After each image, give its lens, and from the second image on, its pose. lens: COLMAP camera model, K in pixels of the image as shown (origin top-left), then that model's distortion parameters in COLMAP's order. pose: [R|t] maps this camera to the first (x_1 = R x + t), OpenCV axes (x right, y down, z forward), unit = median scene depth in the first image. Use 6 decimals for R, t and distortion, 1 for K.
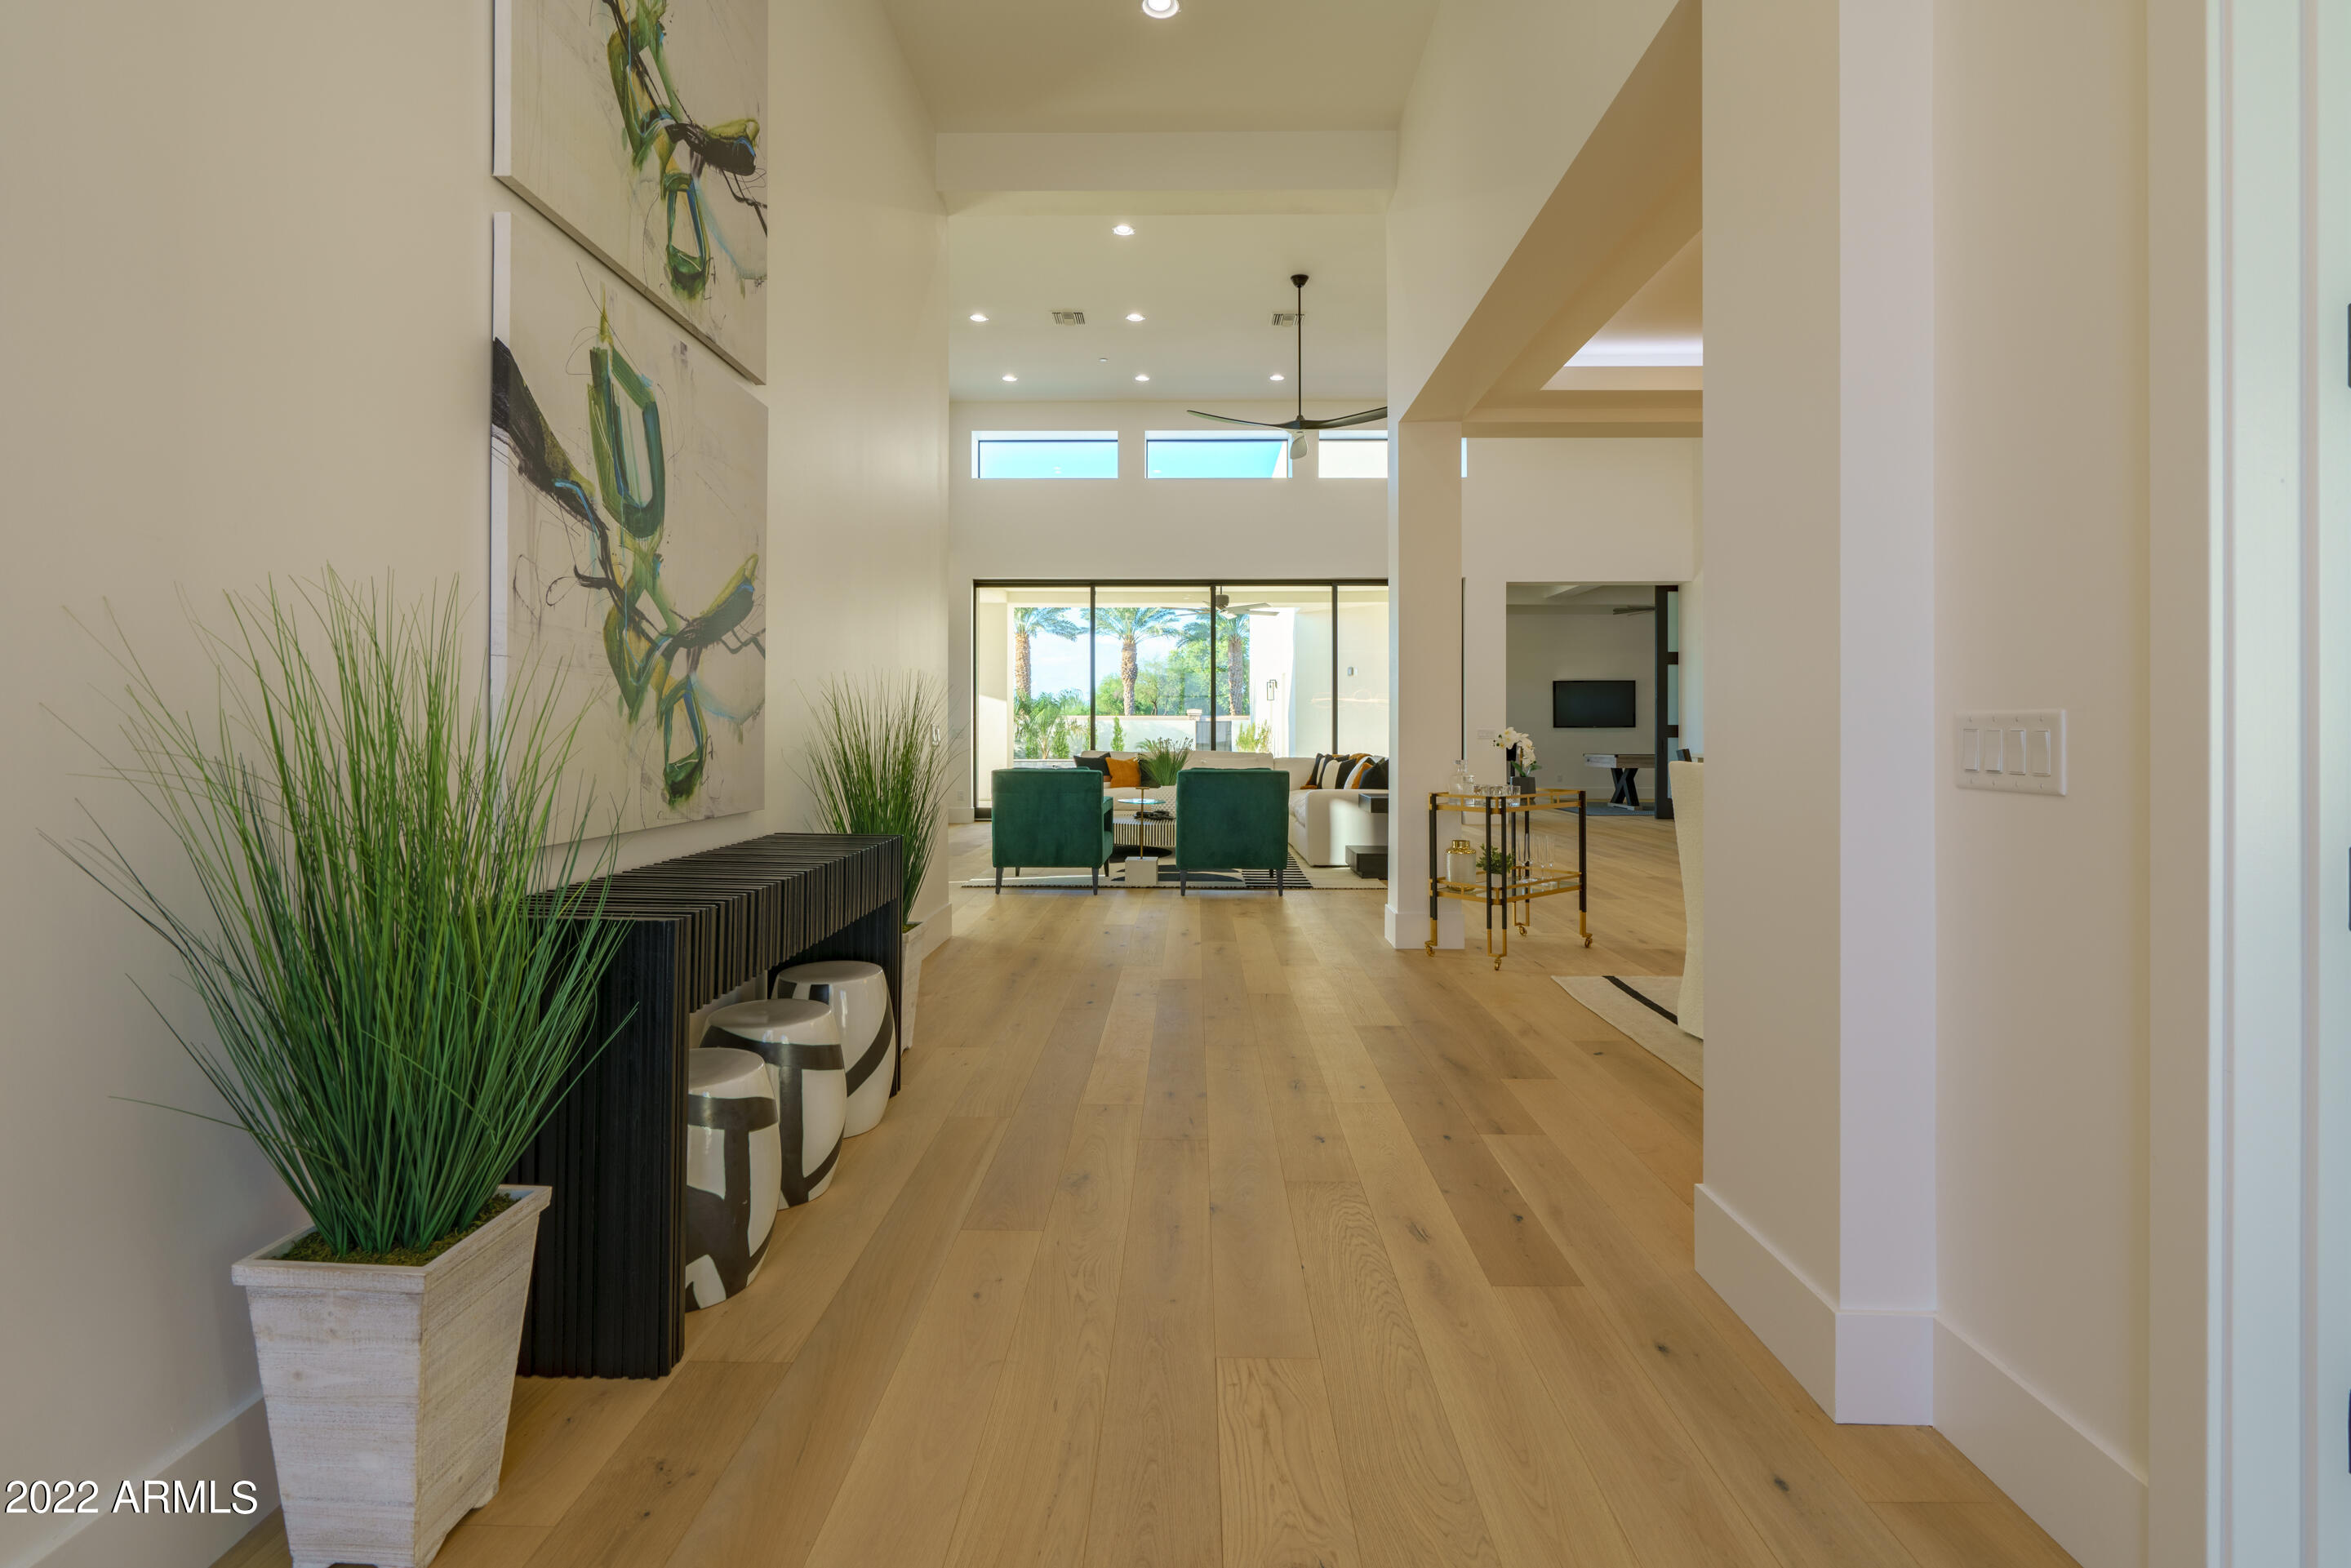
lens RADIAL K [[1060.3, 0, 1177.3], [0, 1060.3, 762.6], [0, 0, 1]] dist [-0.001030, 0.000682]
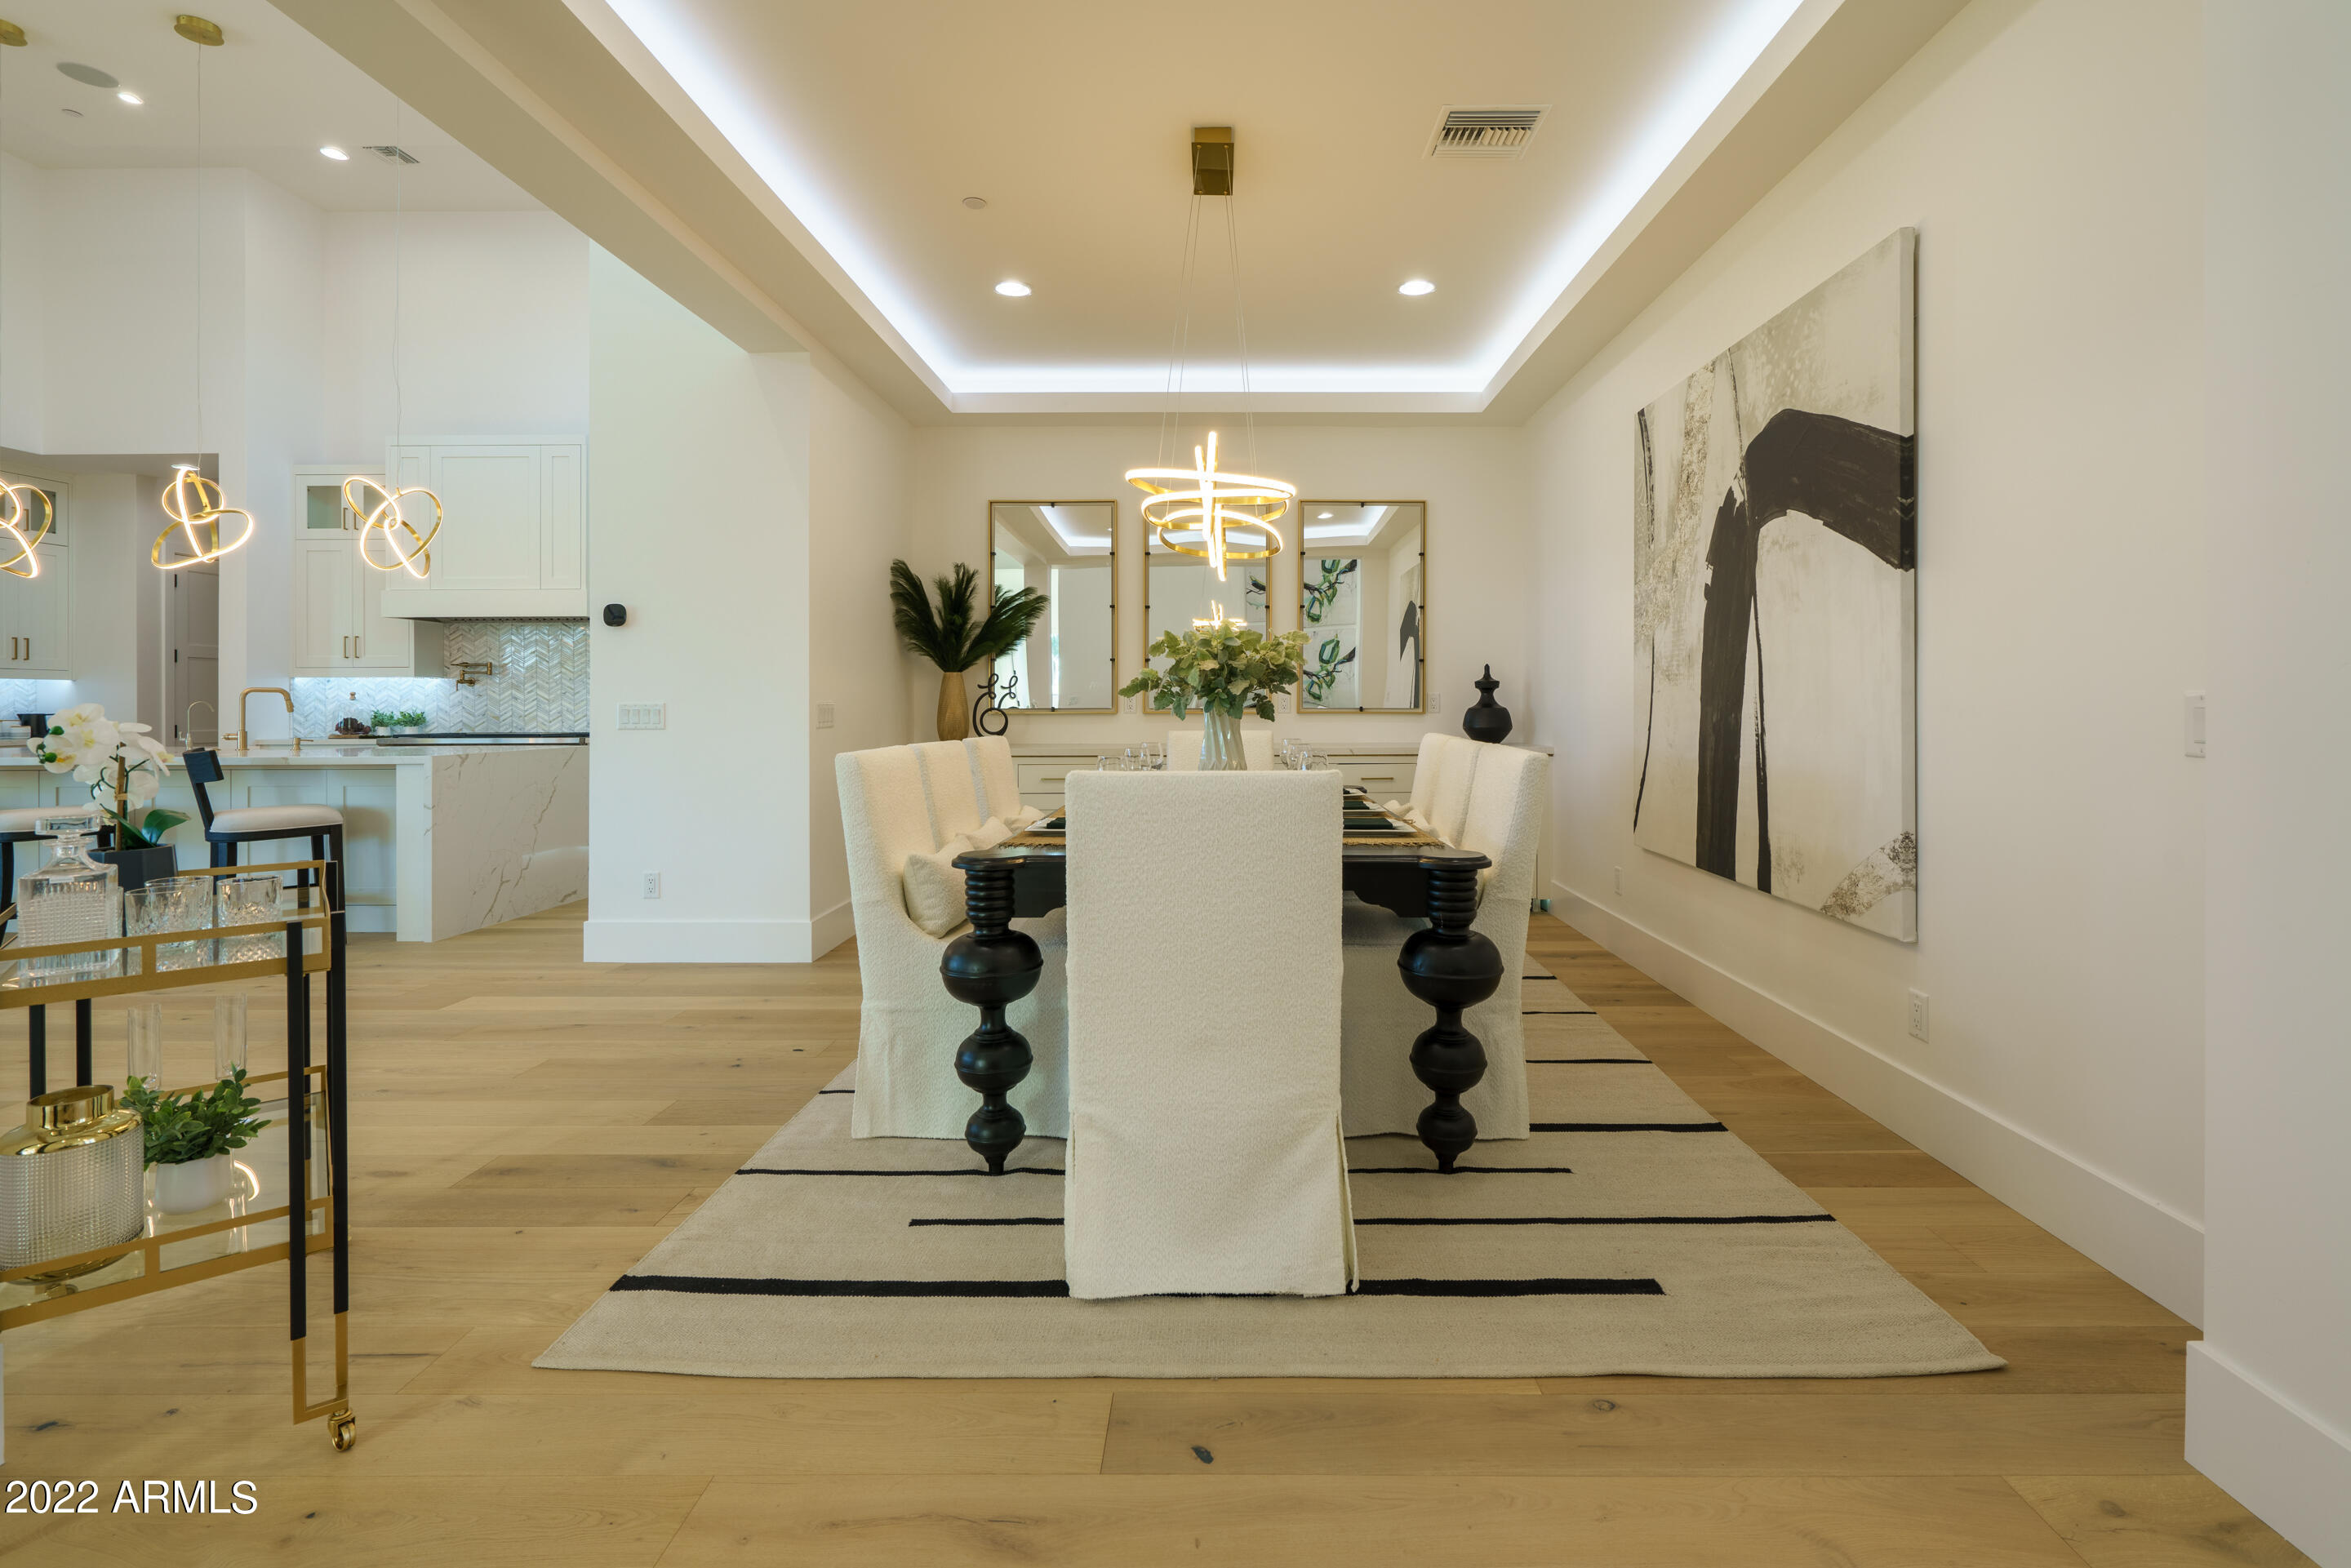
lens RADIAL K [[1083.8, 0, 1231.7], [0, 1083.8, 703.4], [0, 0, 1]] dist [-0.001377, 0.000423]
pose [[-0.013615, -0.000401, 0.999907, -0.014574], [0.034714, 0.999397, 0.000873, -0.009534], [-0.999305, 0.034723, -0.013593, 0.276253]]
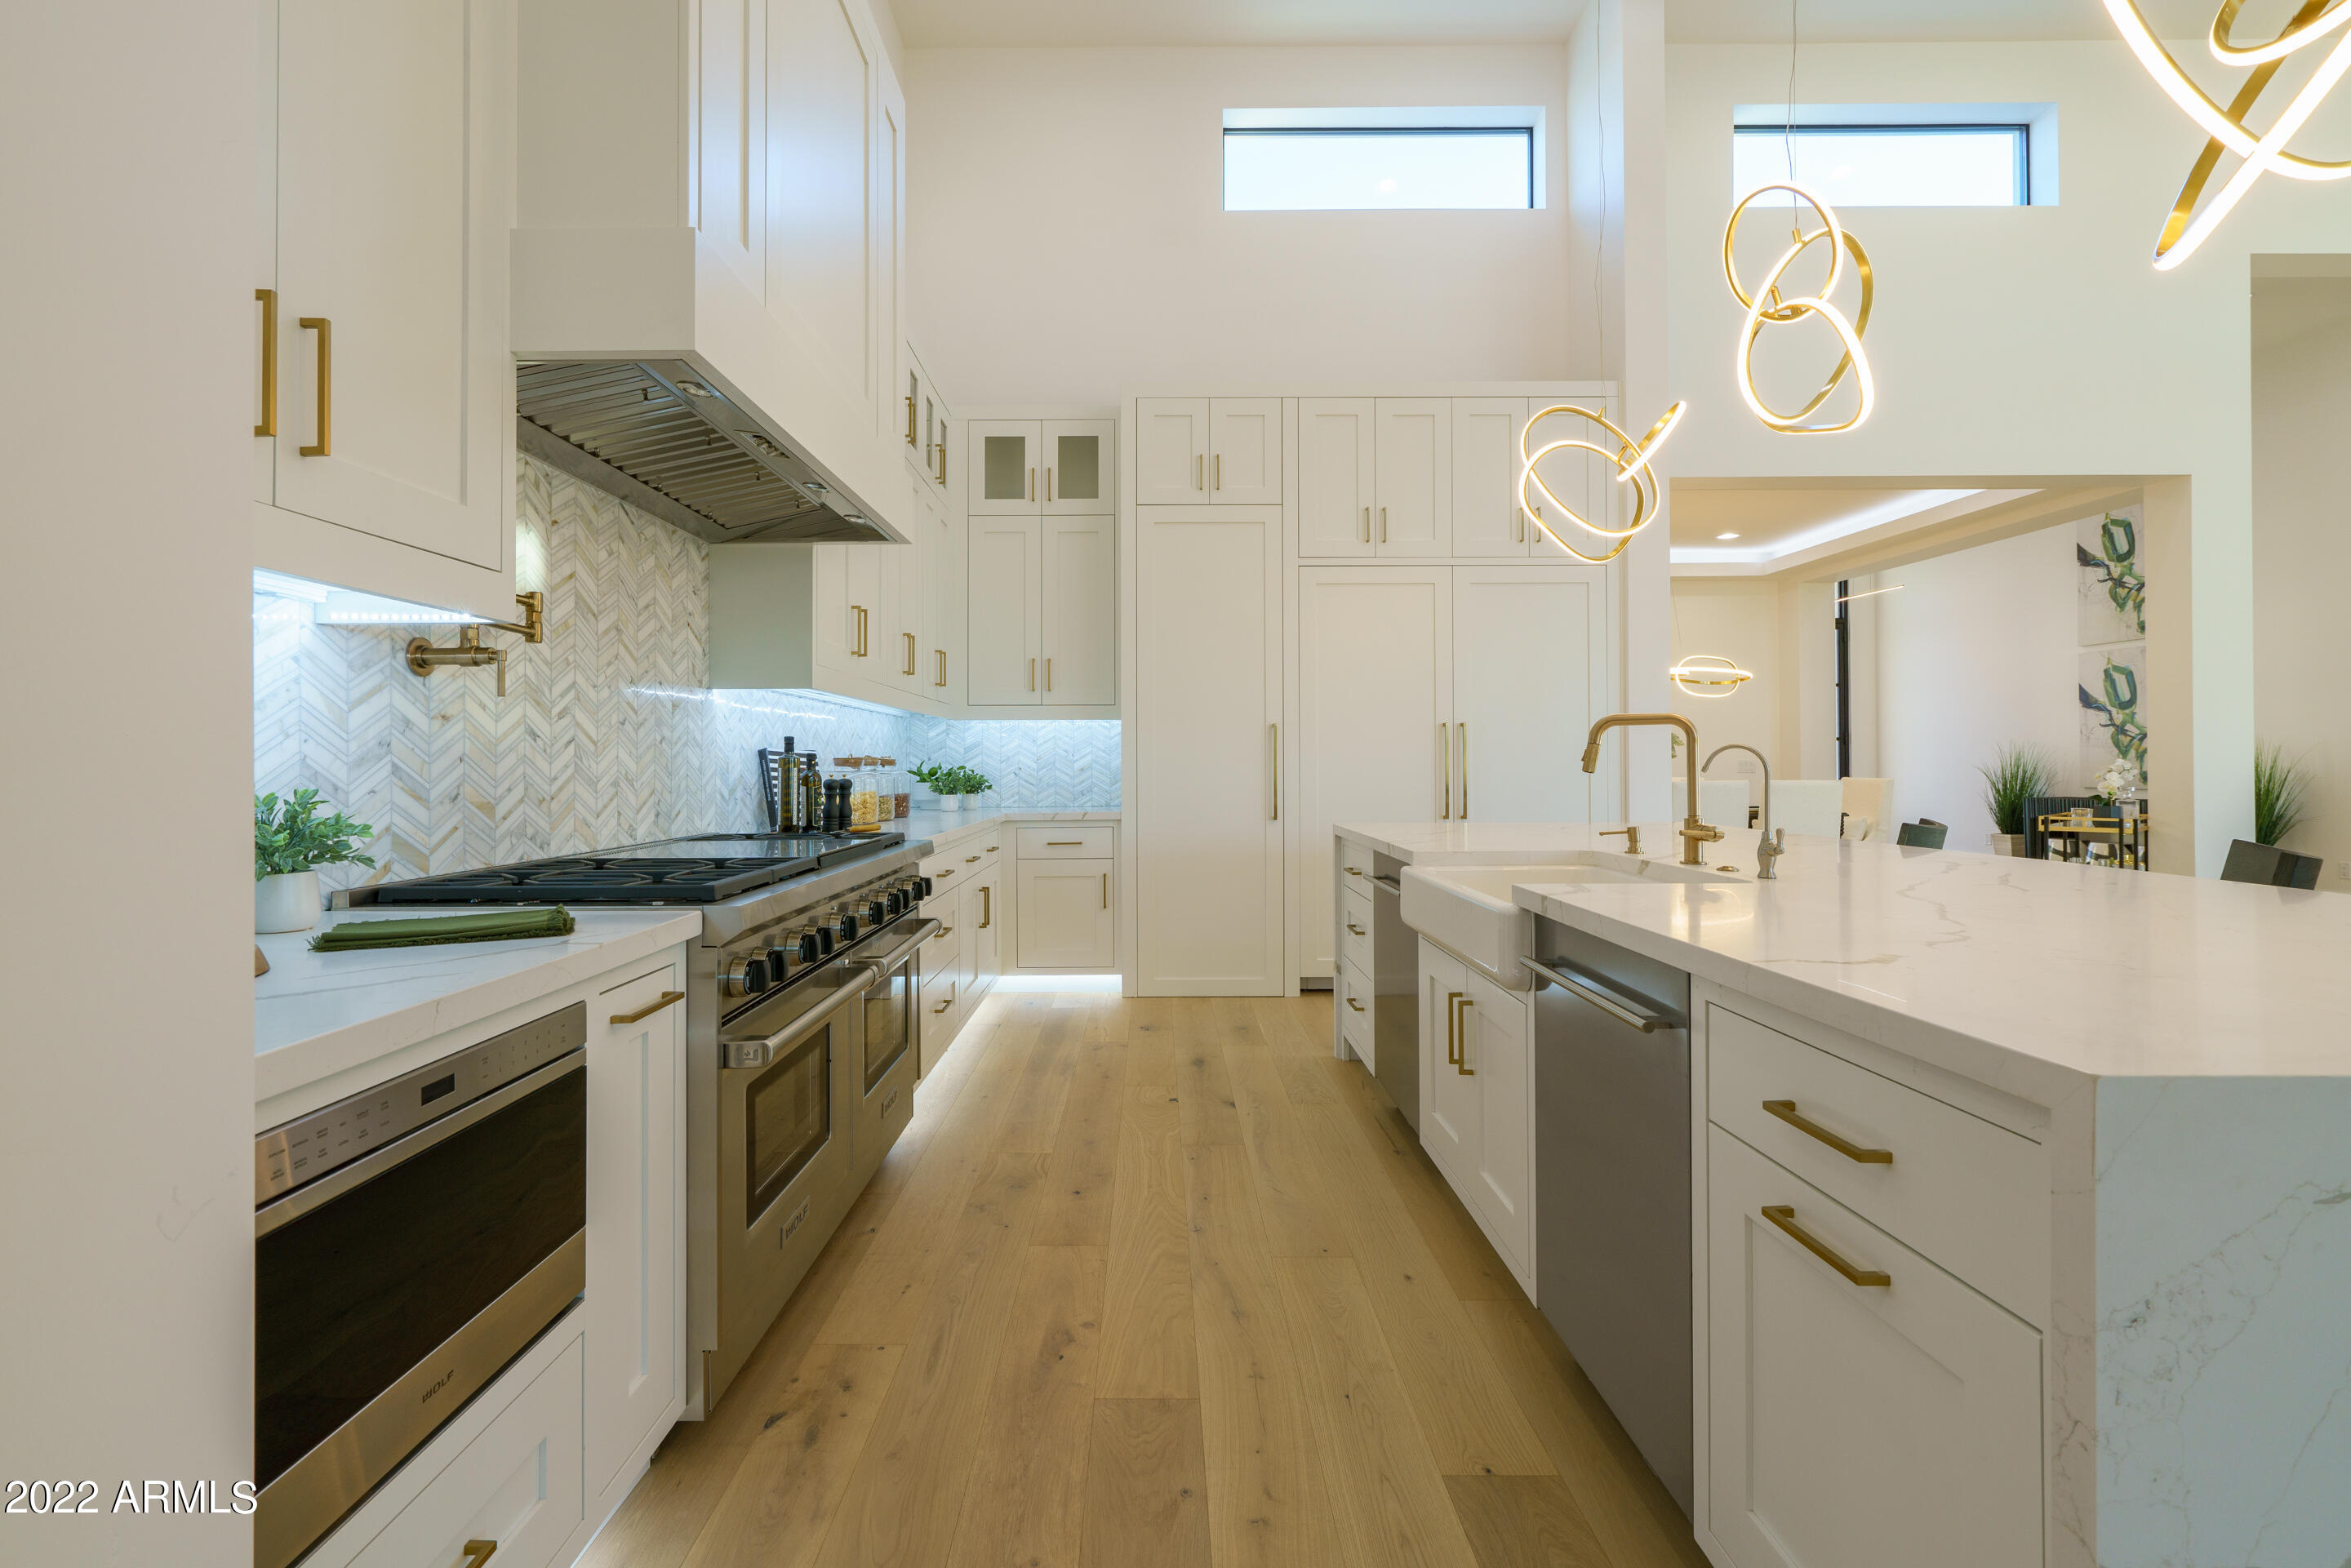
lens RADIAL K [[1066.6, 0, 1136.7], [0, 1066.6, 754.7], [0, 0, 1]] dist [0.000209, 0.000940]
pose [[-0.999996, 0.002267, -0.001648, 0.545183], [0.002229, 0.999736, 0.022848, -0.027396], [0.001699, 0.022845, -0.999738, 0.873151]]
